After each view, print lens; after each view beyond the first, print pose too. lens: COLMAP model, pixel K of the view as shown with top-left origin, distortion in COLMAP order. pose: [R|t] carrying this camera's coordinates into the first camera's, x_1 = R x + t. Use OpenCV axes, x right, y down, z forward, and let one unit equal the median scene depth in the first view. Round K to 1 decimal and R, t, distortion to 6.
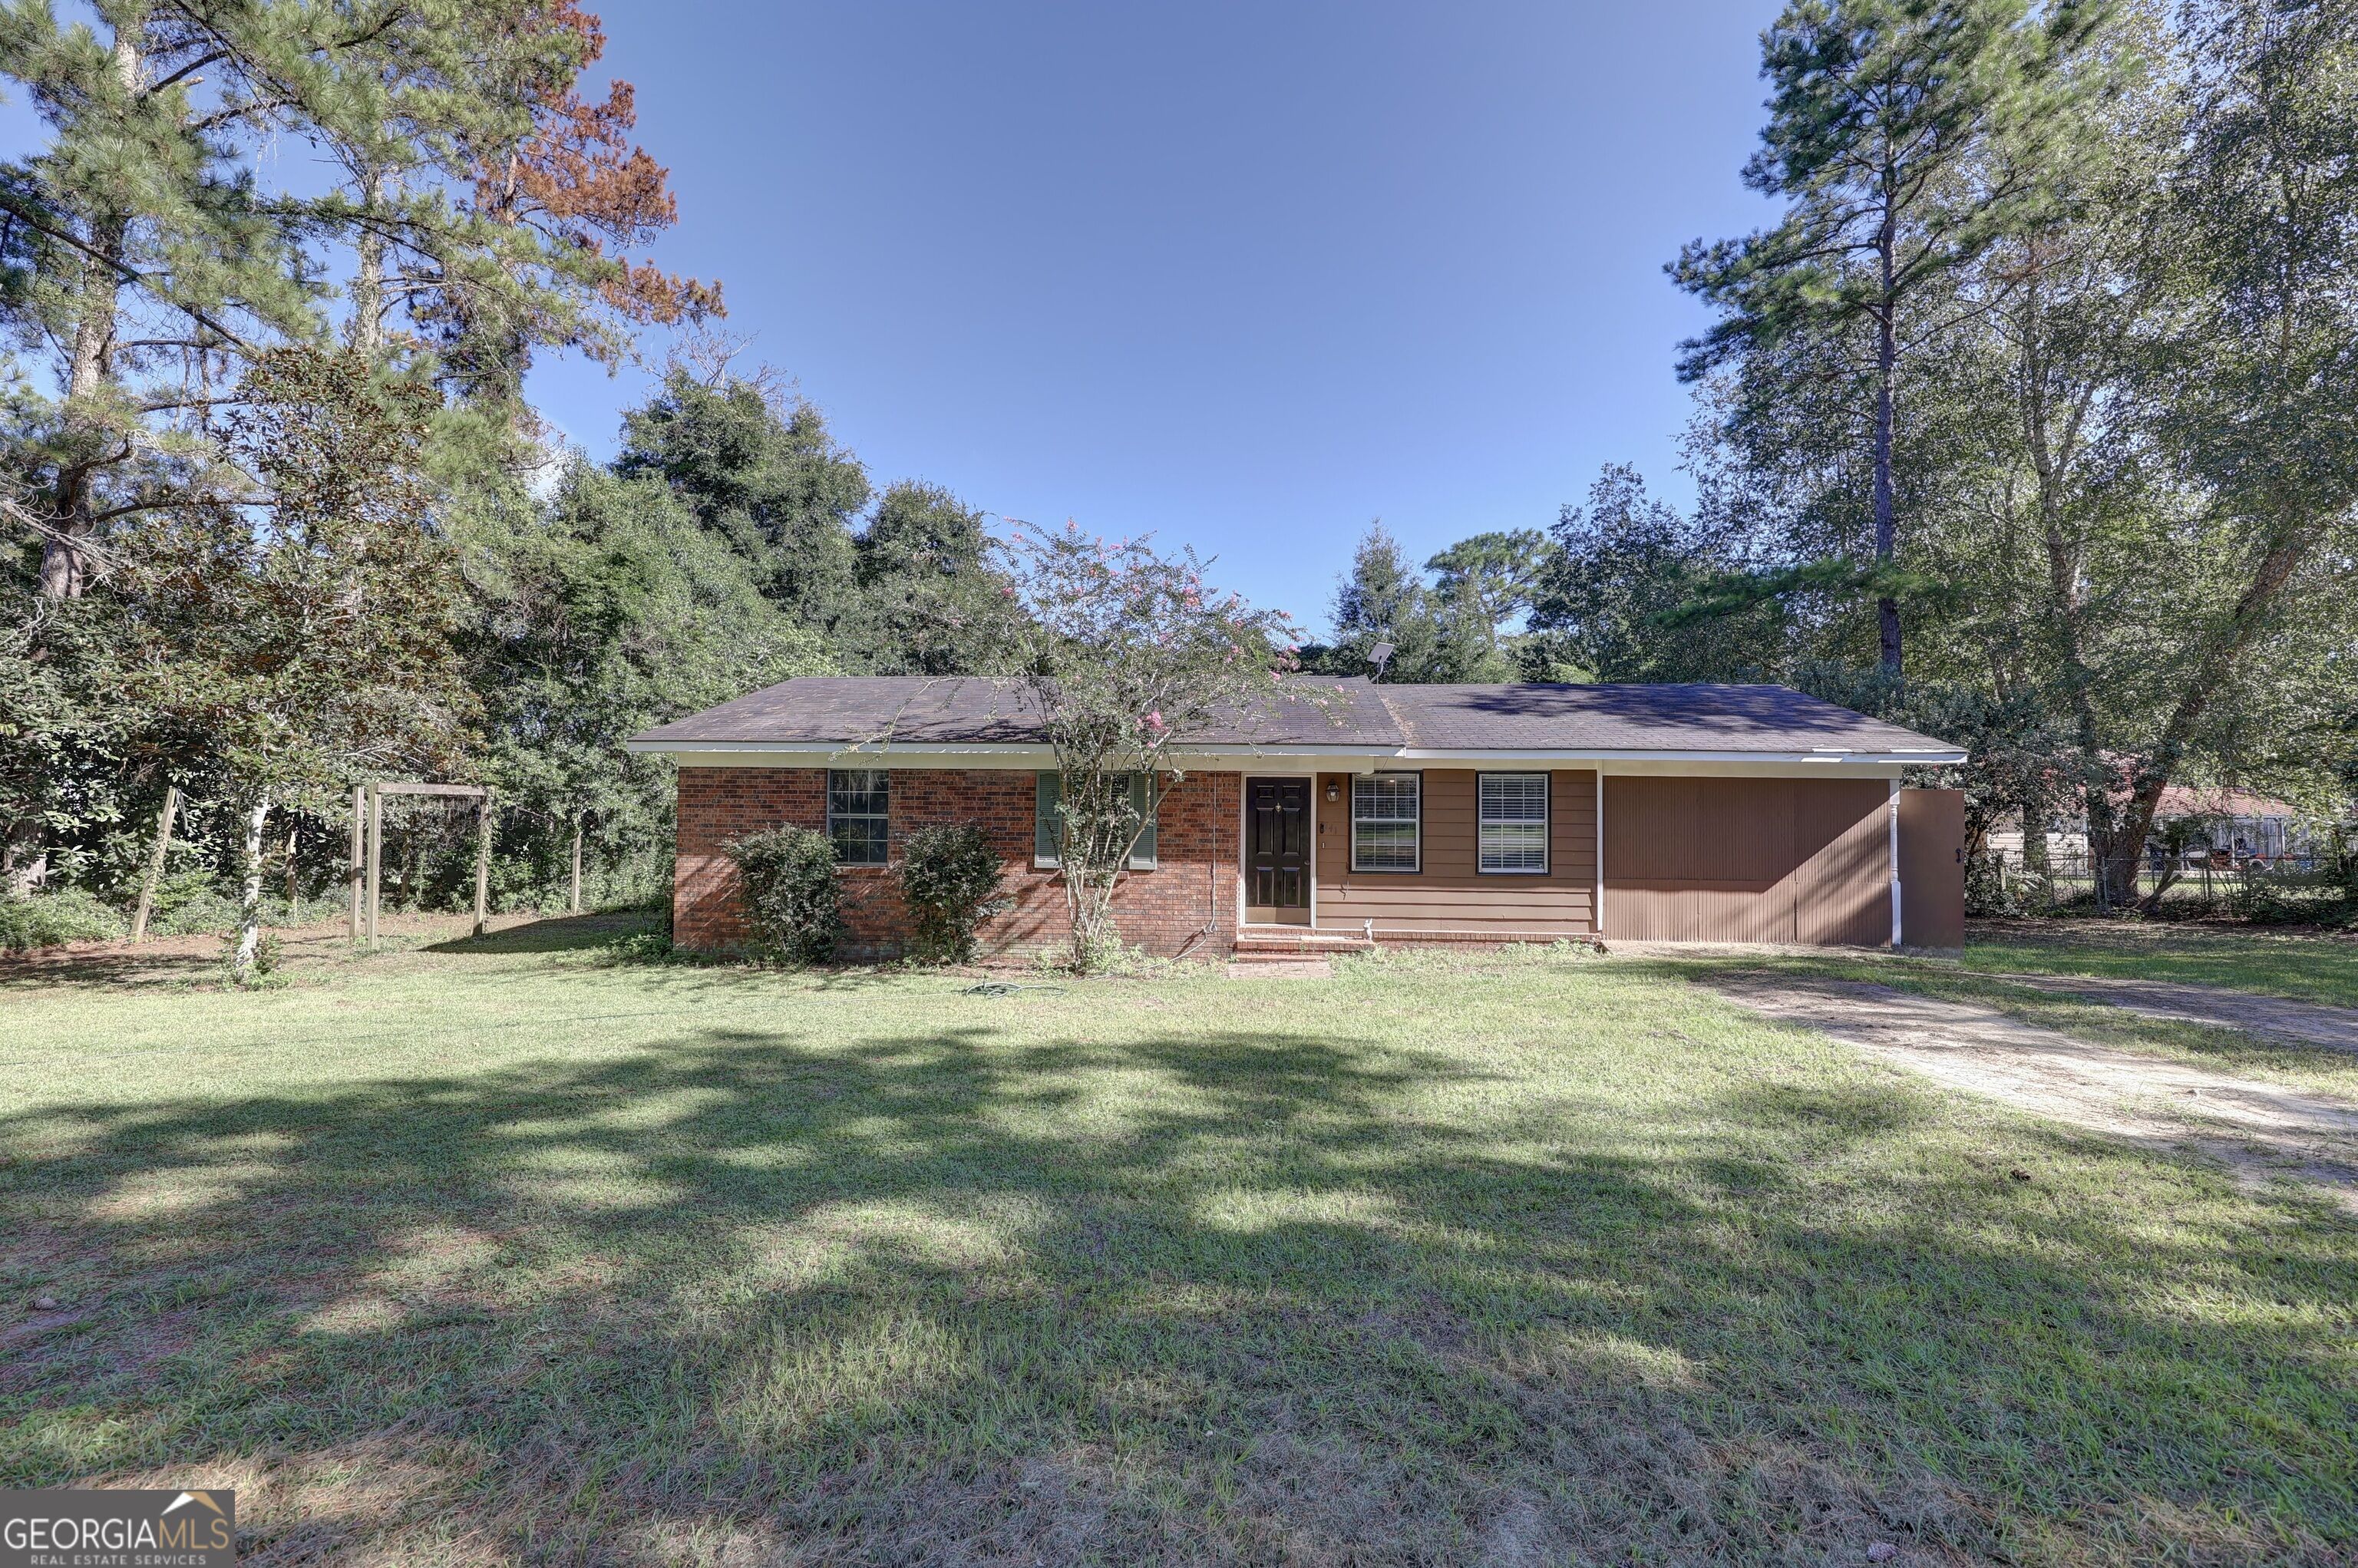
lens RADIAL K [[953.7, 0, 1189.7], [0, 953.7, 788.3], [0, 0, 1]] dist [0.004093, -0.000392]
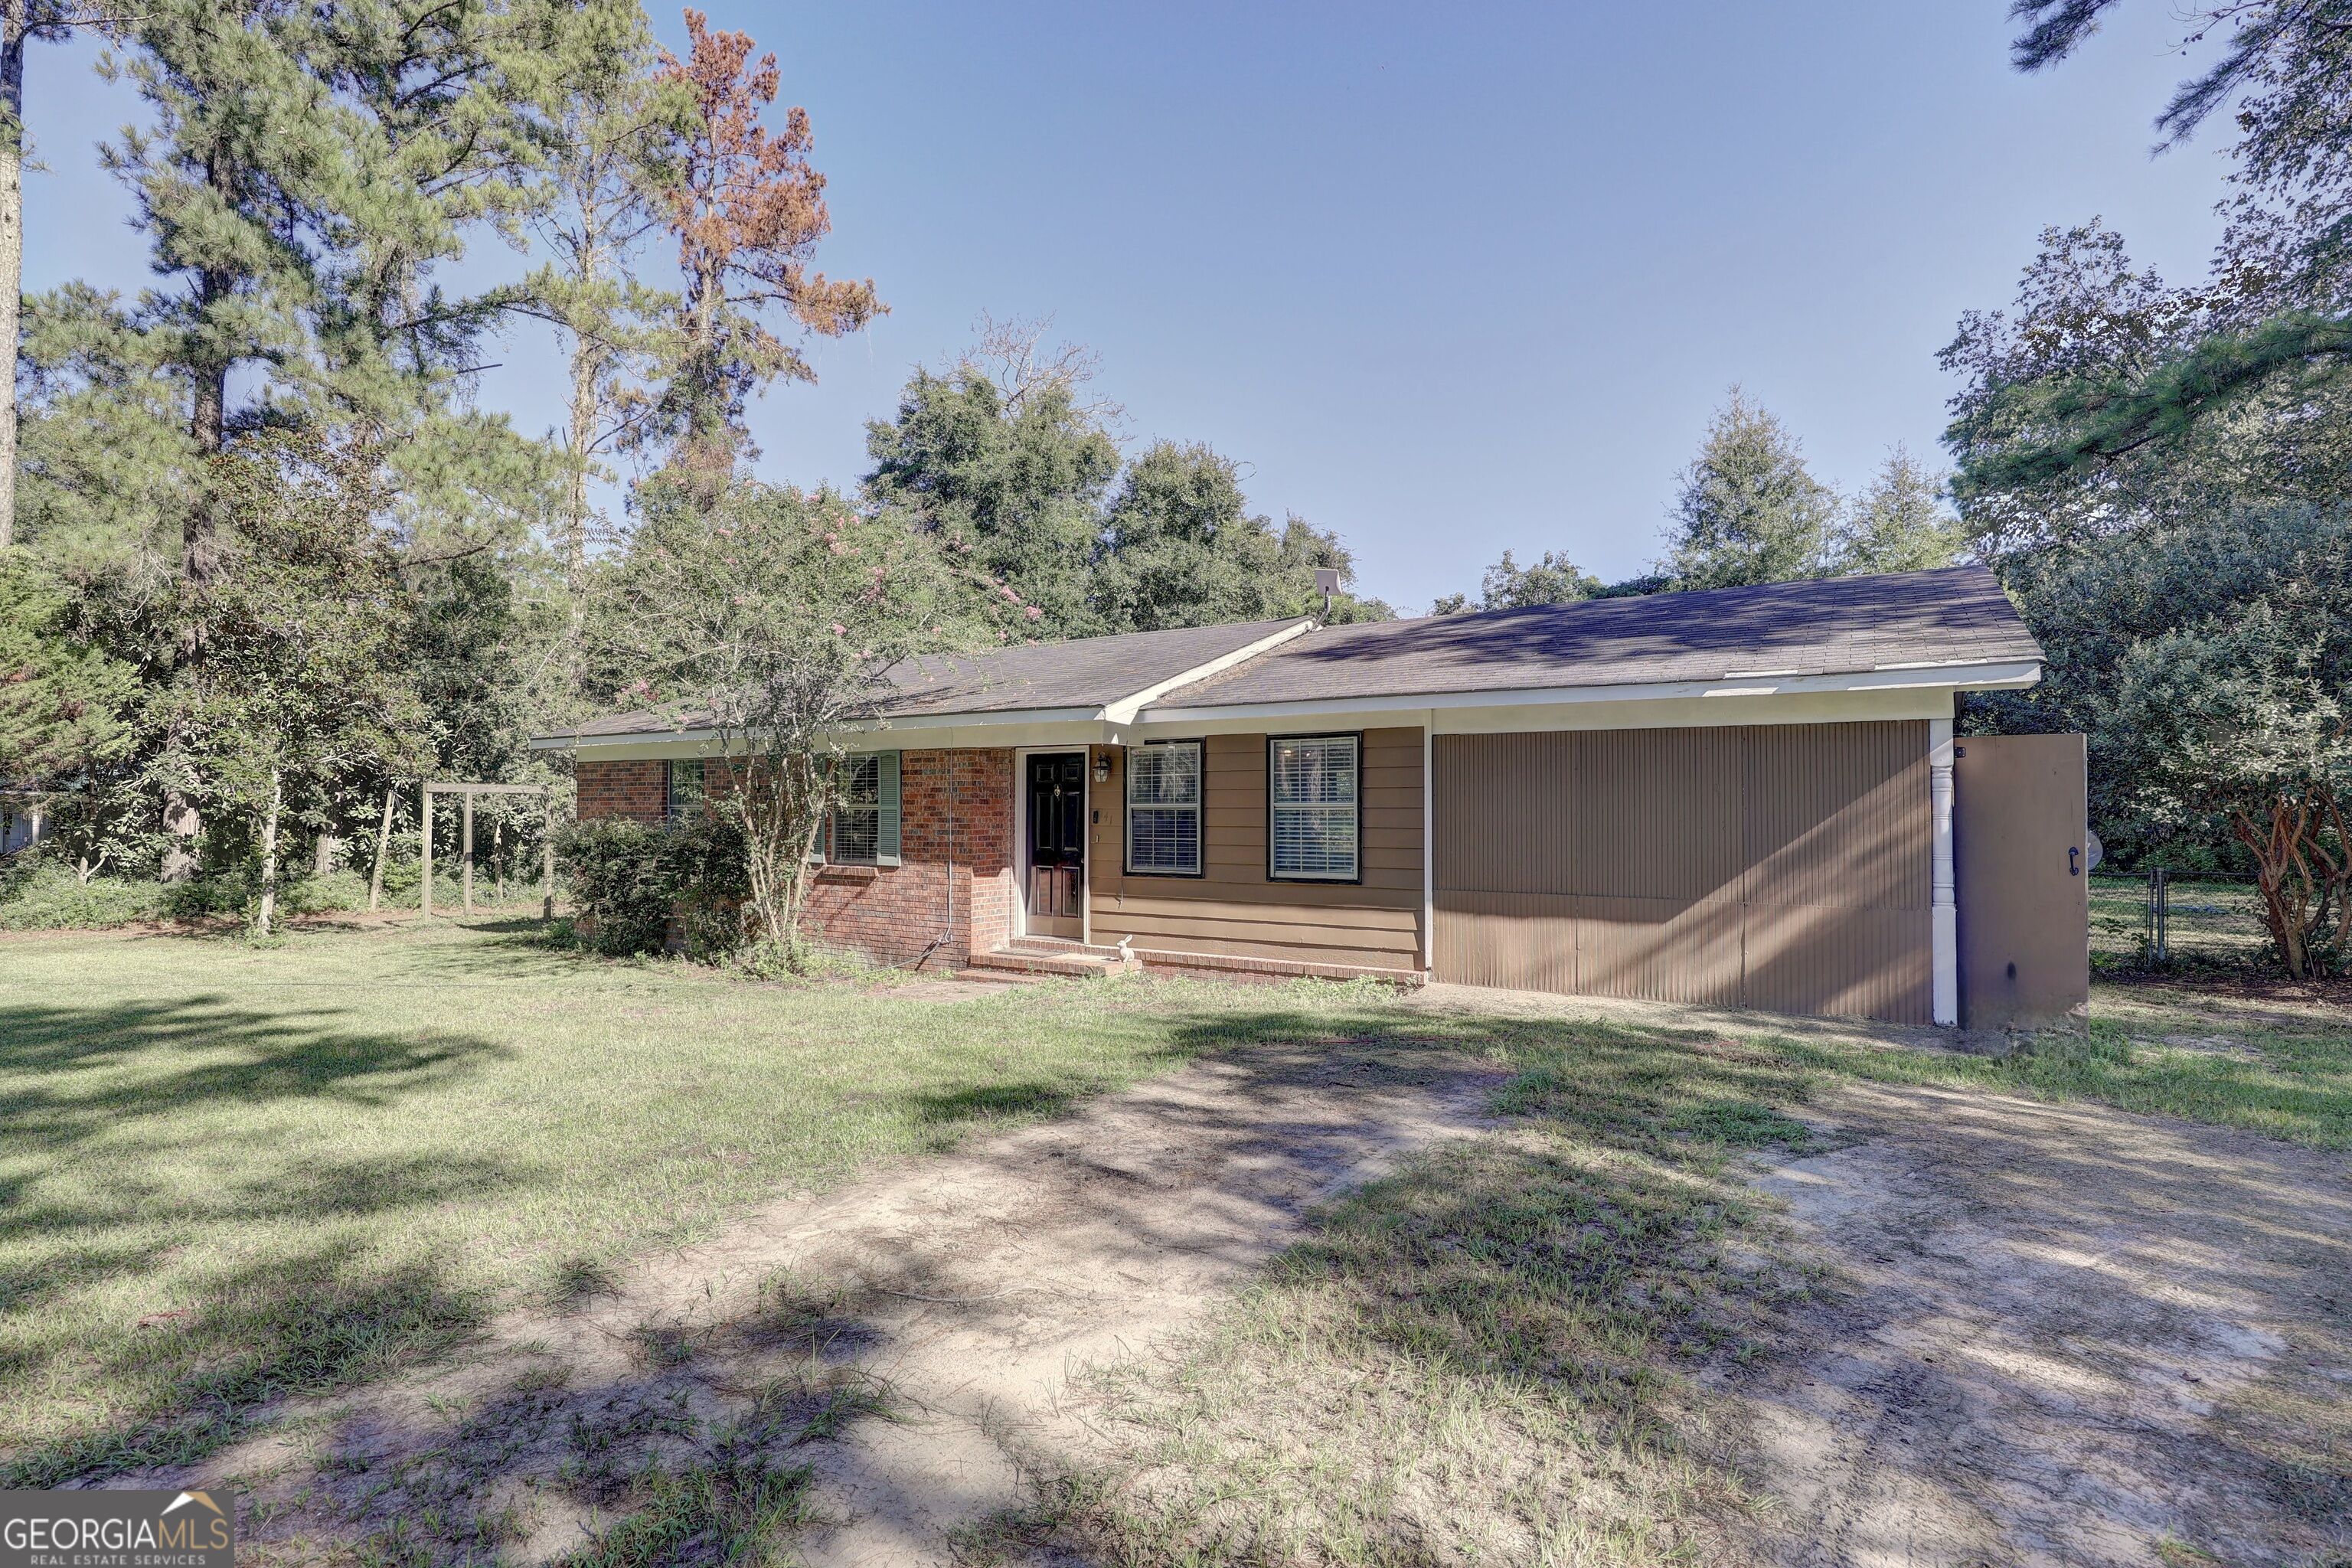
lens RADIAL K [[1116.9, 0, 1177.4], [0, 1116.9, 789.7], [0, 0, 1]] dist [0.004801, -0.000351]
pose [[0.879532, -0.017326, -0.475524, 0.634508], [0.018583, 0.999825, -0.002058, 0.022567], [0.475476, -0.007027, 0.879701, 0.227190]]
